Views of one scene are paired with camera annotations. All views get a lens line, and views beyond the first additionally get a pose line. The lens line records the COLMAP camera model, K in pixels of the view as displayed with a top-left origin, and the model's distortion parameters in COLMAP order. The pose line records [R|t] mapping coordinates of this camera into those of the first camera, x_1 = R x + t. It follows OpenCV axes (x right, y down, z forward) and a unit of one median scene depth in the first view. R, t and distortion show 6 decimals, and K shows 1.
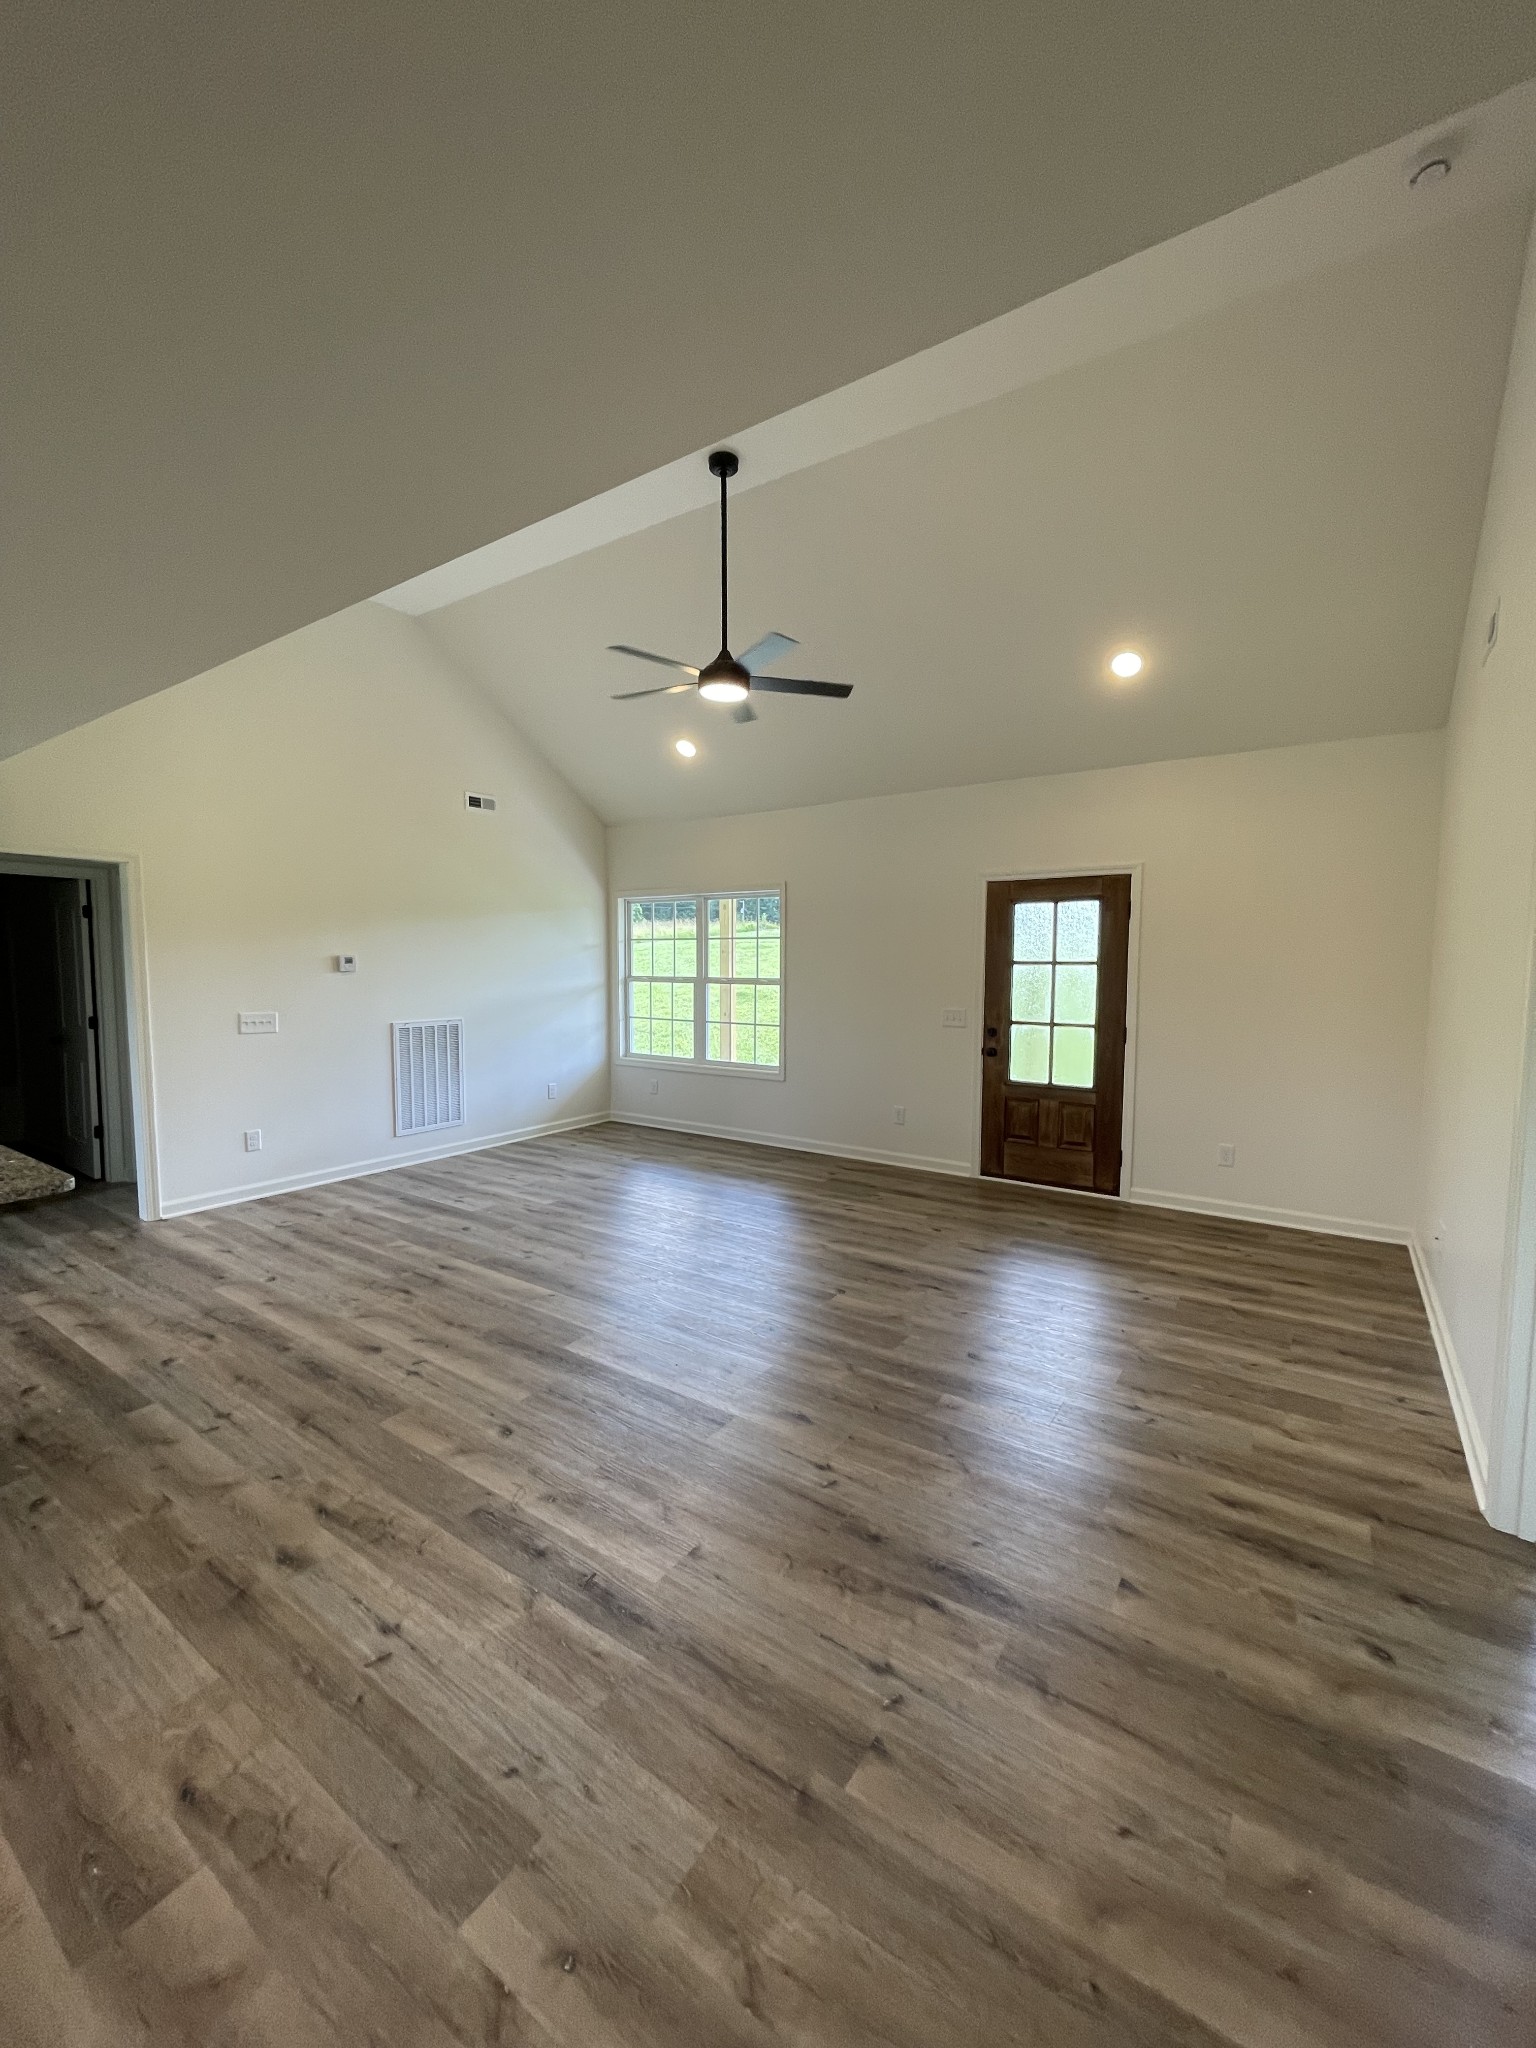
lens RADIAL K [[824.7, 0, 768.0], [0, 824.7, 1024.0], [0, 0, 1]] dist [-0.004504, -0.000254]
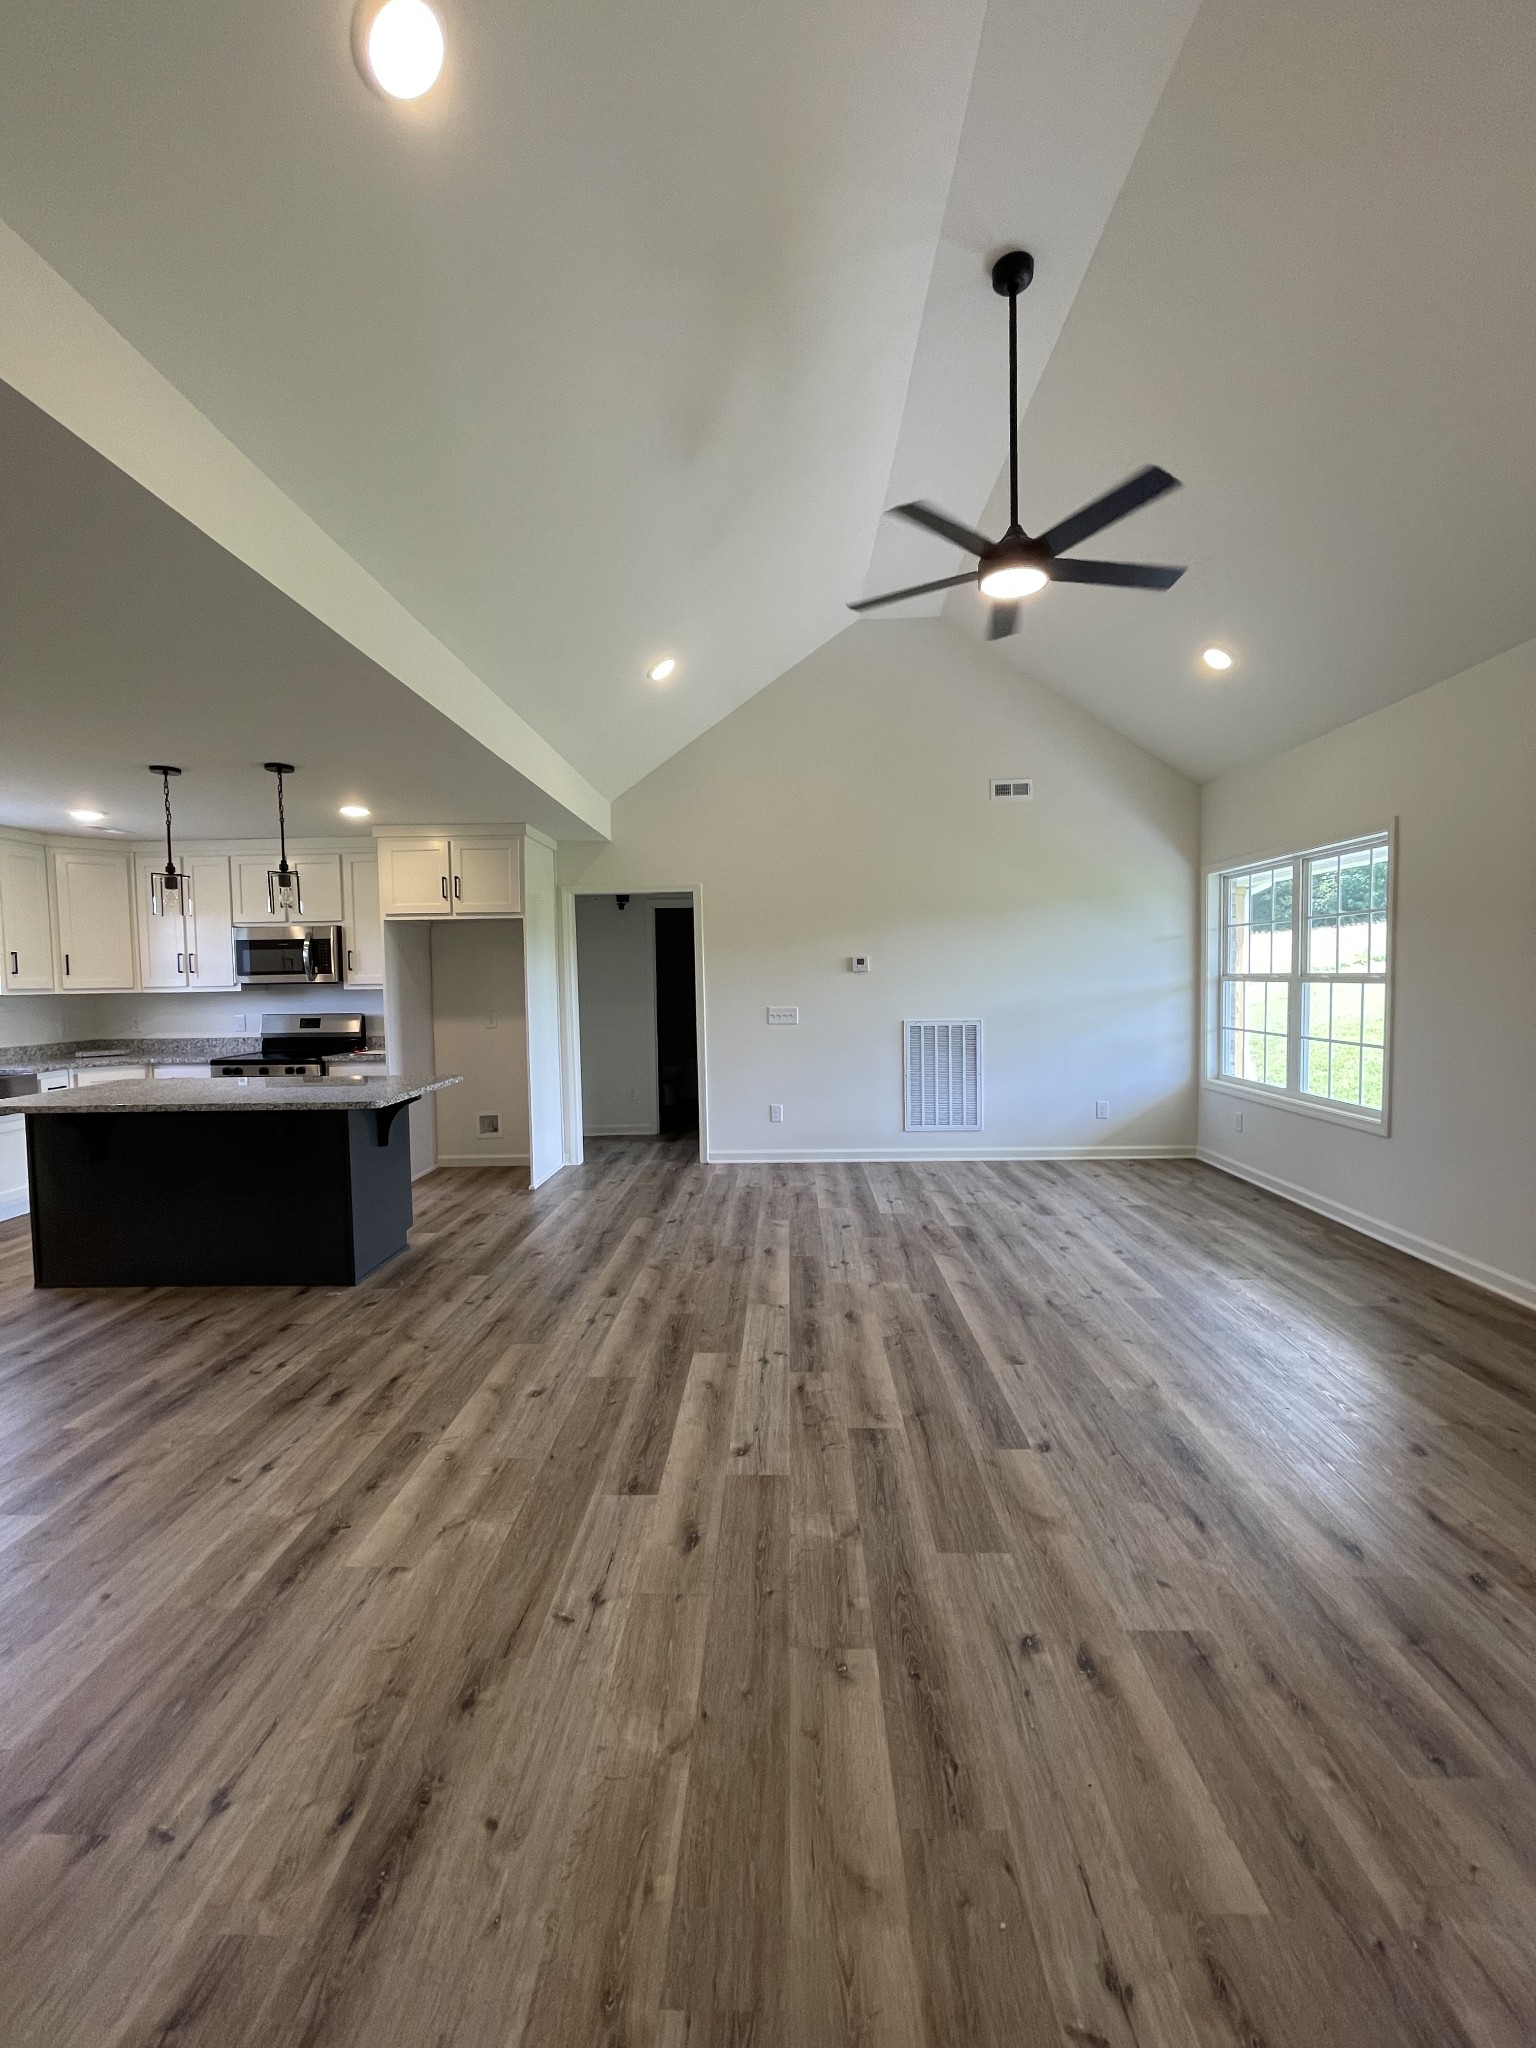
lens RADIAL K [[824.7, 0, 768.0], [0, 824.7, 1024.0], [0, 0, 1]] dist [-0.004504, -0.000254]
pose [[0.543232, 0.035191, -0.838845, 0.464629], [-0.045580, 0.998884, 0.012387, -0.003627], [0.838345, 0.031506, 0.544229, 0.427719]]
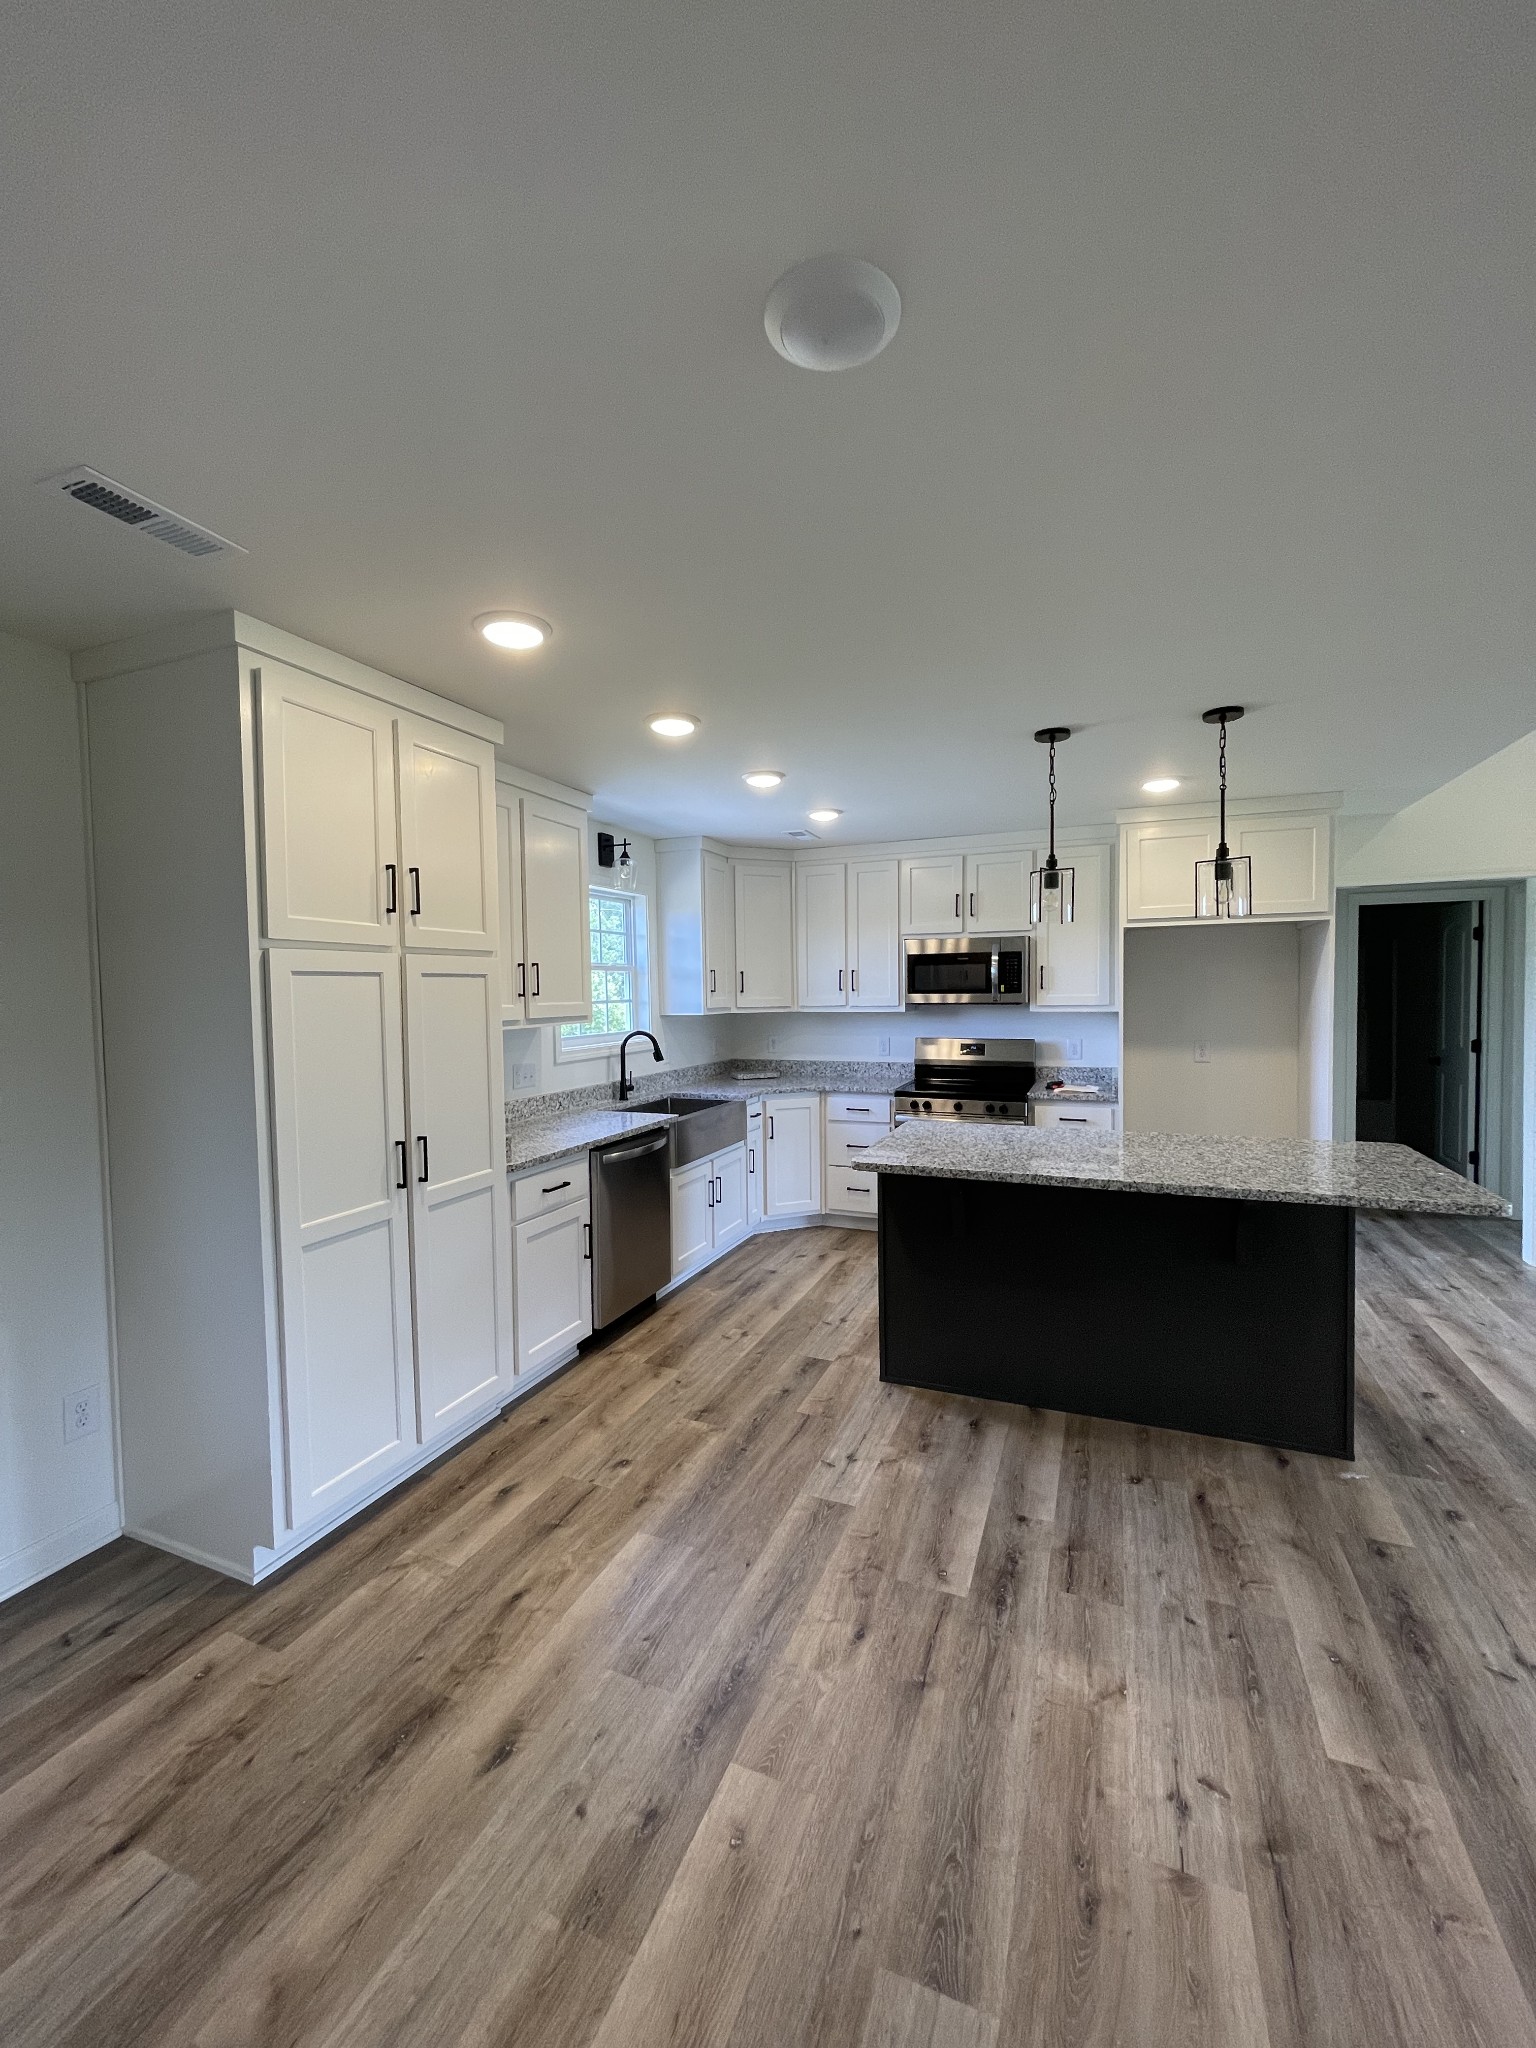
lens RADIAL K [[821.9, 0, 764.2], [0, 821.9, 1033.3], [0, 0, 1]] dist [-0.012283, 0.004432]
pose [[0.199068, 0.044587, -0.978971, -0.053612], [-0.060786, 0.997603, 0.033075, 0.003590], [0.978099, 0.052924, 0.201302, -0.040739]]
